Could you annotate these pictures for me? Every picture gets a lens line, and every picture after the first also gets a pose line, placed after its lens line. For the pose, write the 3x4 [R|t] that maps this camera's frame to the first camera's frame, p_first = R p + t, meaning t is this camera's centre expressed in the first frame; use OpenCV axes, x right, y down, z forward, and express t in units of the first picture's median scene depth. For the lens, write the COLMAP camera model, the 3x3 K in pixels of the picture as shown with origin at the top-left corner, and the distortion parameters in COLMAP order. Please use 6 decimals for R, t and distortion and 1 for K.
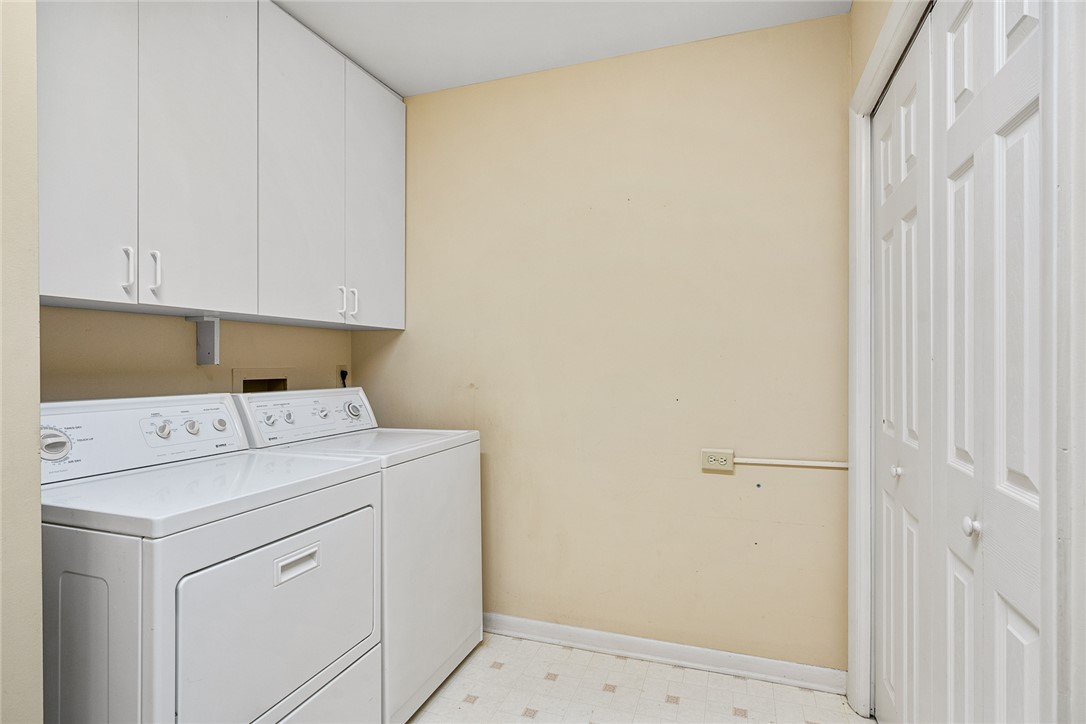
lens RADIAL K [[546.4, 0, 543.0], [0, 546.4, 362.0], [0, 0, 1]] dist [-0.003510, -0.000353]
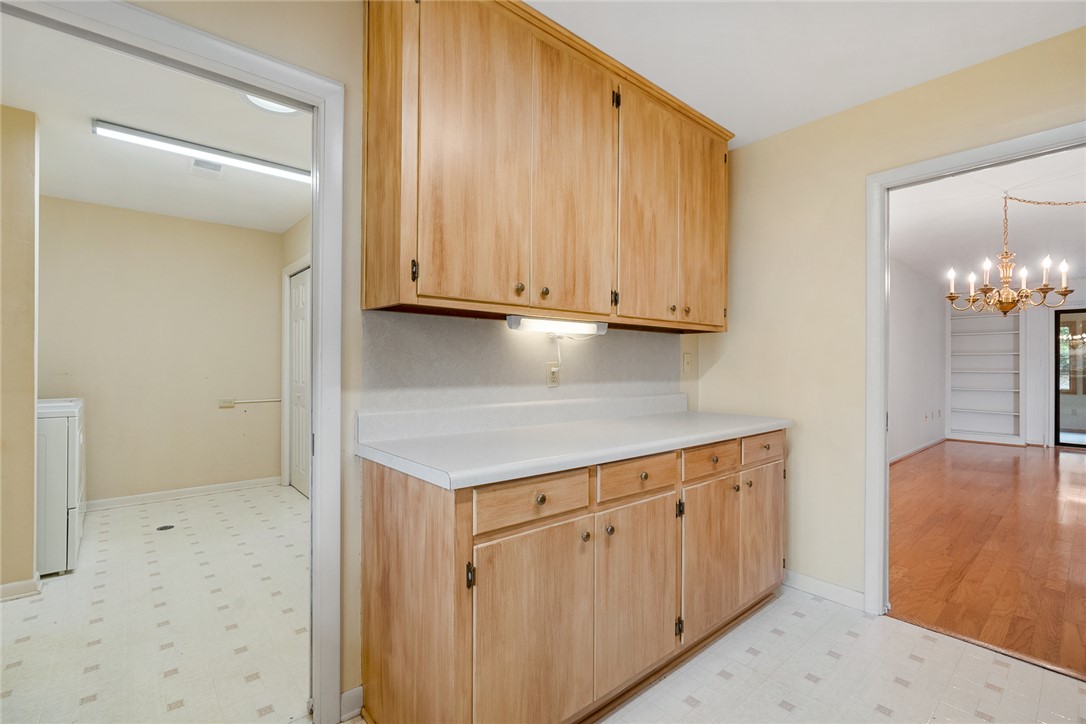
lens RADIAL K [[497.9, 0, 542.8], [0, 497.9, 364.4], [0, 0, 1]] dist [0.011076, 0.015315]
pose [[0.509278, 0.002883, 0.860597, -1.022705], [-0.005956, 0.999982, 0.000174, 0.005640], [-0.860581, -0.005214, 0.509286, -1.541560]]
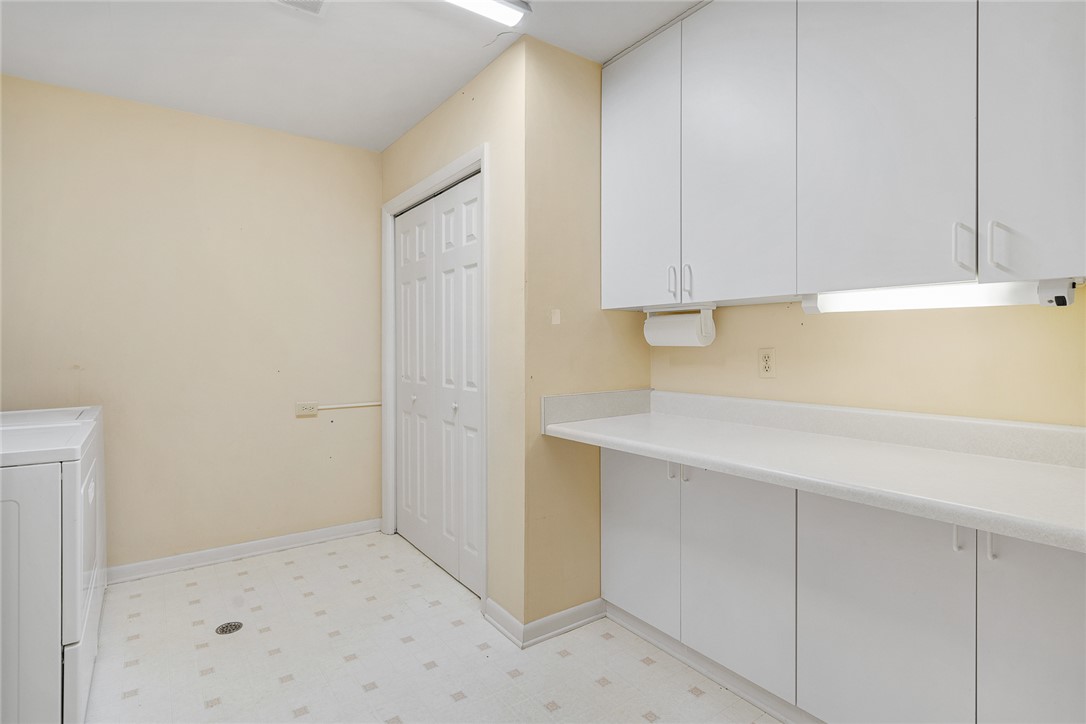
lens RADIAL K [[535.0, 0, 544.7], [0, 535.0, 351.2], [0, 0, 1]] dist [0.013662, 0.000796]
pose [[0.565729, -0.005029, 0.824576, -0.661661], [-0.001594, 0.999973, 0.007193, 0.003332], [-0.824590, -0.005383, 0.565706, -0.503669]]
